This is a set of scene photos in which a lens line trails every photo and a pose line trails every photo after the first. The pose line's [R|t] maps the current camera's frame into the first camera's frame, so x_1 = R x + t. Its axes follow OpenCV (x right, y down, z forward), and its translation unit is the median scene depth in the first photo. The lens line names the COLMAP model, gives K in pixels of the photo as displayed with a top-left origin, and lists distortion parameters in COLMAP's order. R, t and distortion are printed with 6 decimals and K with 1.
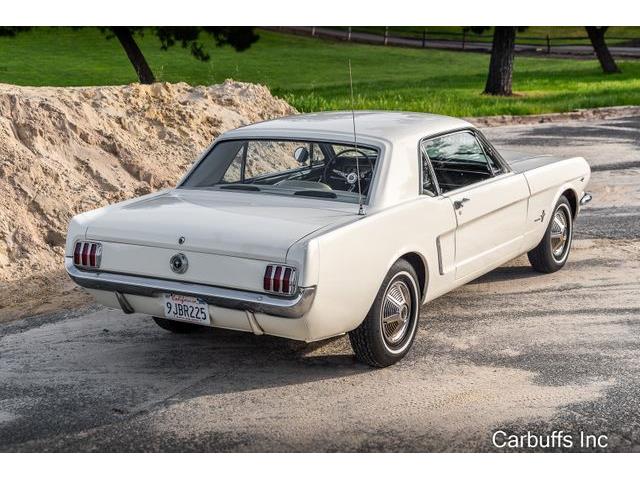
lens RADIAL K [[1089.6, 0, 320.0], [0, 1089.6, 240.0], [0, 0, 1]] dist [-0.004605, -0.050523]
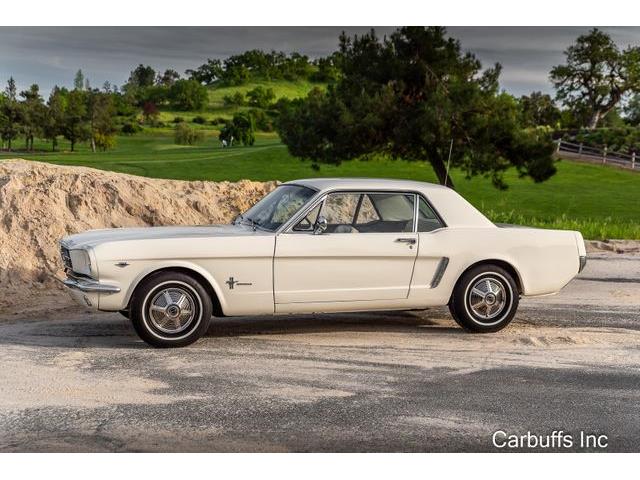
lens RADIAL K [[973.7, 0, 312.0], [0, 973.7, 228.1], [0, 0, 1]] dist [-0.006945, -0.001848]
pose [[0.900340, 0.042041, -0.433152, 0.680795], [-0.102427, 0.987833, -0.117027, 0.054801], [0.422962, 0.149730, 0.893691, 0.110109]]
